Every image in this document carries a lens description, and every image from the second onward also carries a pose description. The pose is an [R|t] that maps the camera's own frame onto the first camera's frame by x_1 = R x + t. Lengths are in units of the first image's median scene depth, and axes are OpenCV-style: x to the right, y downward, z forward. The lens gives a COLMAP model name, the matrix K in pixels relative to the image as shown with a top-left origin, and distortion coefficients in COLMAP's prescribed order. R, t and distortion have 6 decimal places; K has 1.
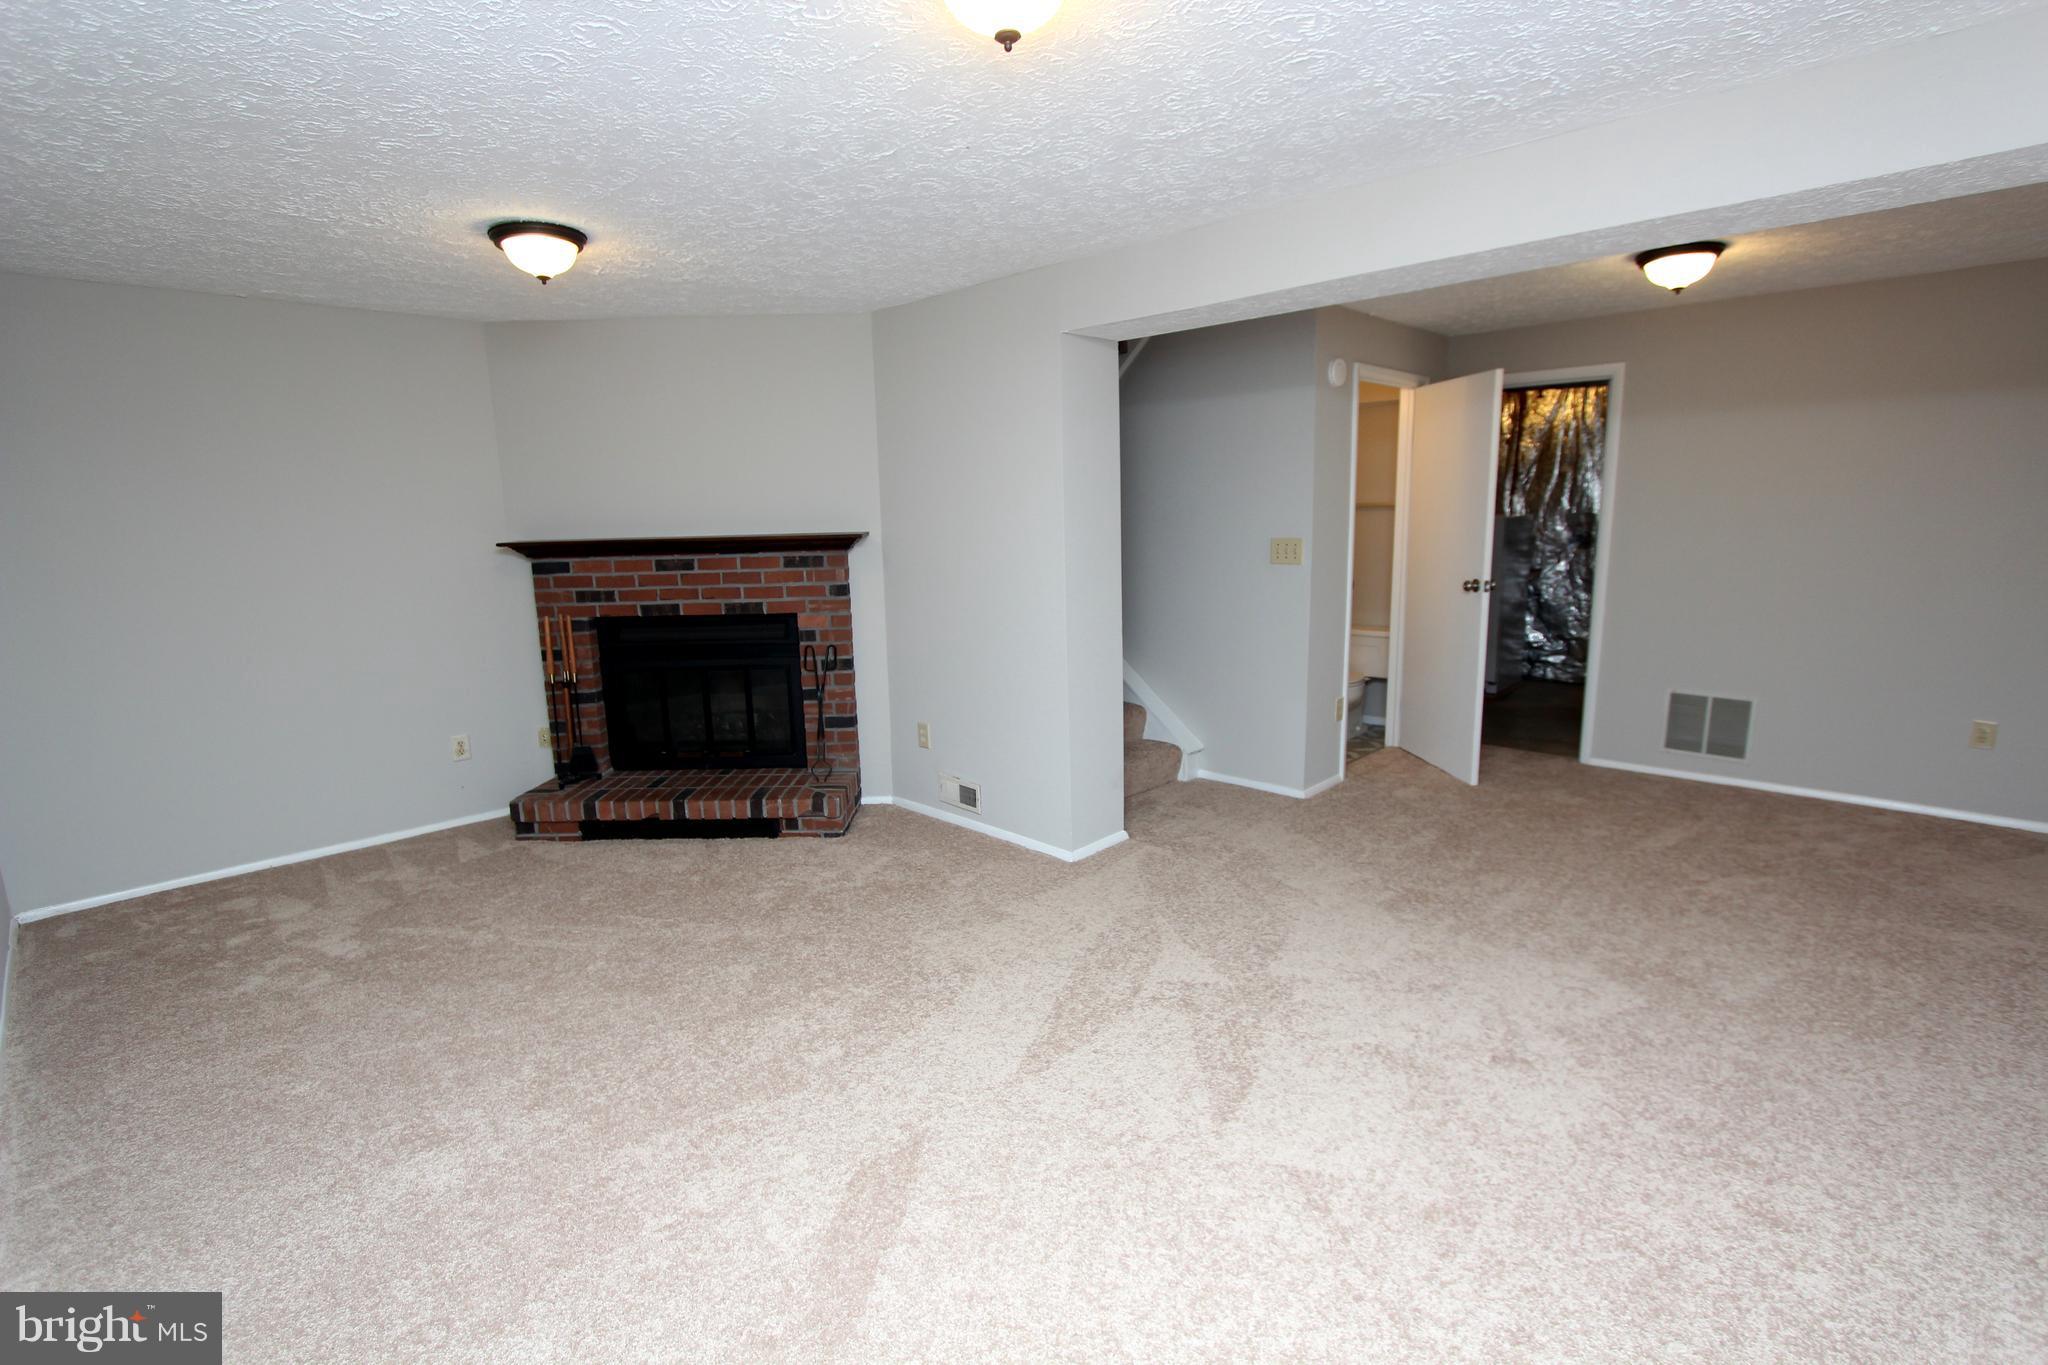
lens RADIAL K [[950.6, 0, 1016.5], [0, 950.6, 681.4], [0, 0, 1]] dist [-0.003041, -0.000465]
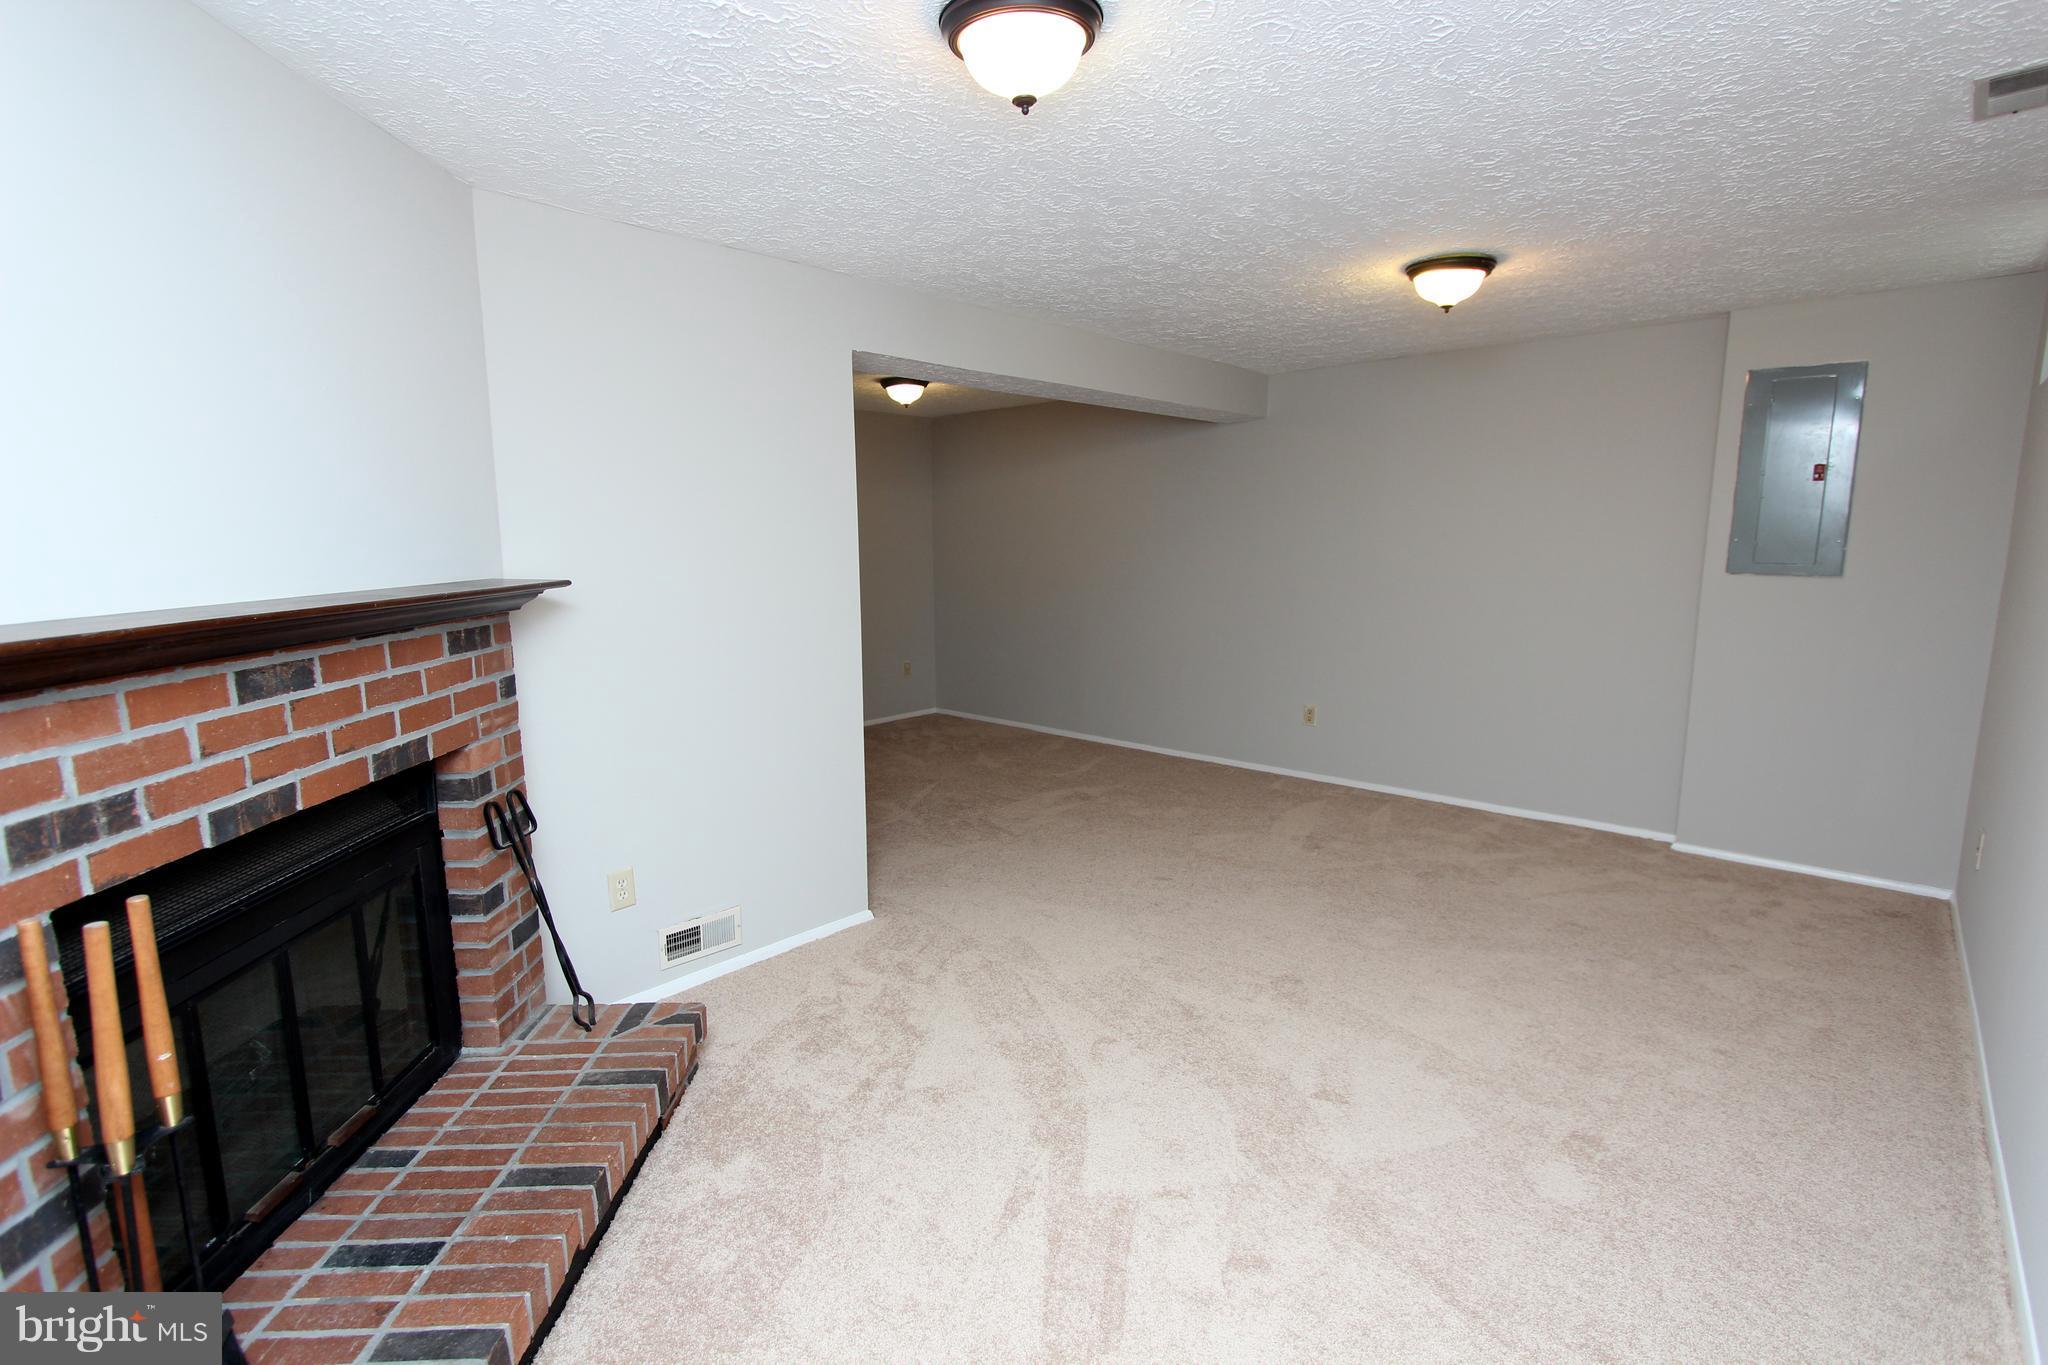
lens RADIAL K [[950.6, 0, 1019.3], [0, 950.6, 680.4], [0, 0, 1]] dist [-0.003041, -0.000465]
pose [[-0.028307, -0.131394, 0.990926, -0.728914], [0.191563, 0.972236, 0.134388, -0.116474], [-0.981072, 0.193629, -0.002351, 0.718977]]
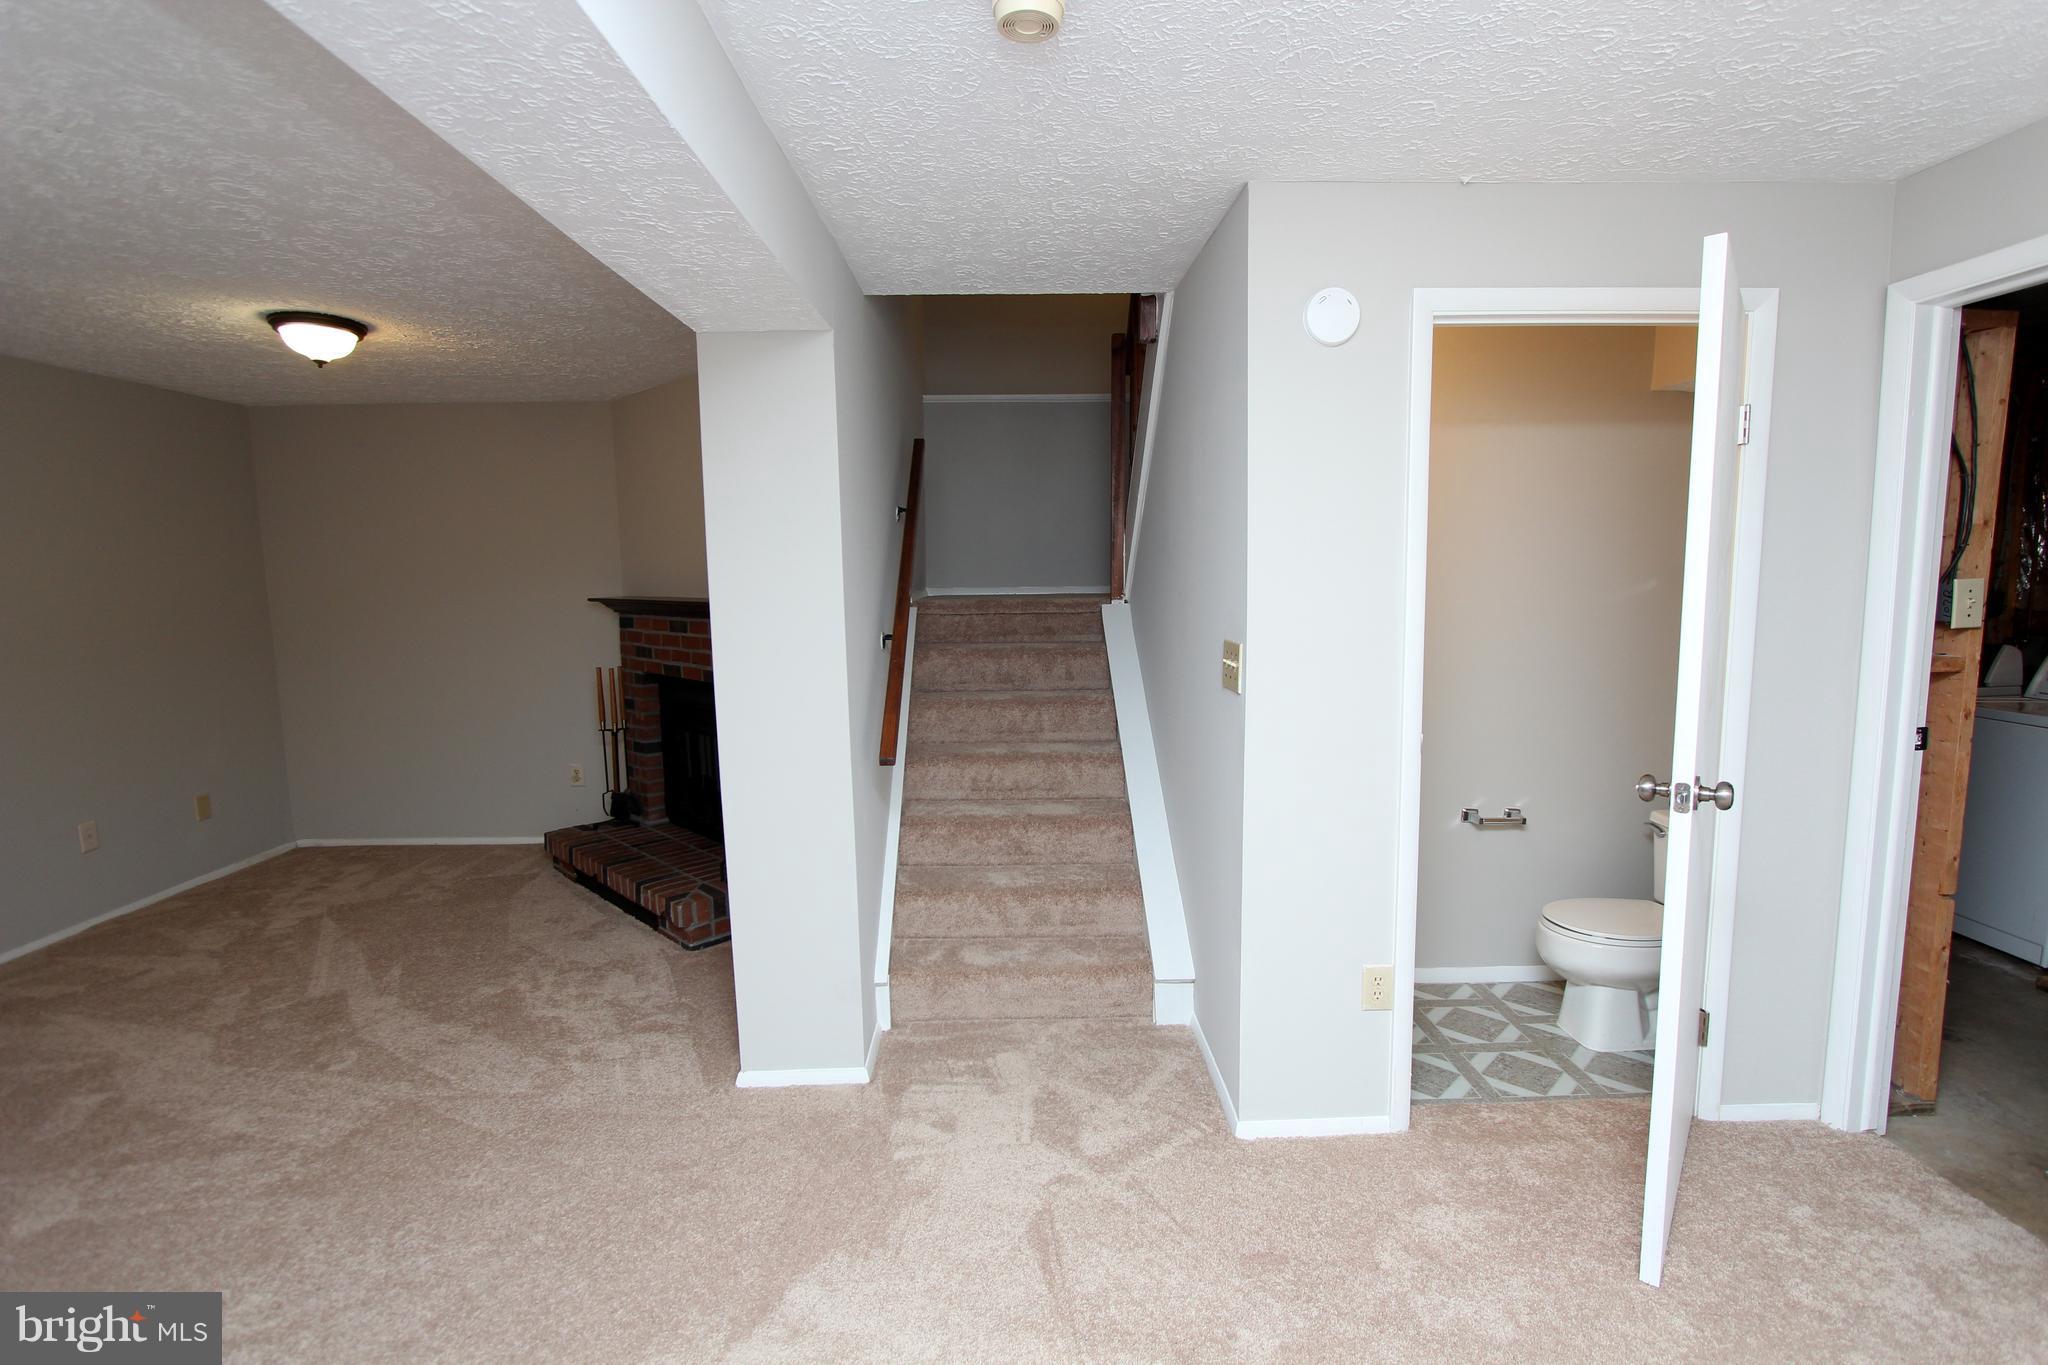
lens RADIAL K [[950.6, 0, 1025.5], [0, 950.6, 676.2], [0, 0, 1]] dist [-0.003041, -0.000465]
pose [[0.716352, 0.093133, -0.691495, 0.578468], [-0.129182, 0.991621, -0.000270, -0.117188], [0.685676, 0.089522, 0.722381, 0.541114]]
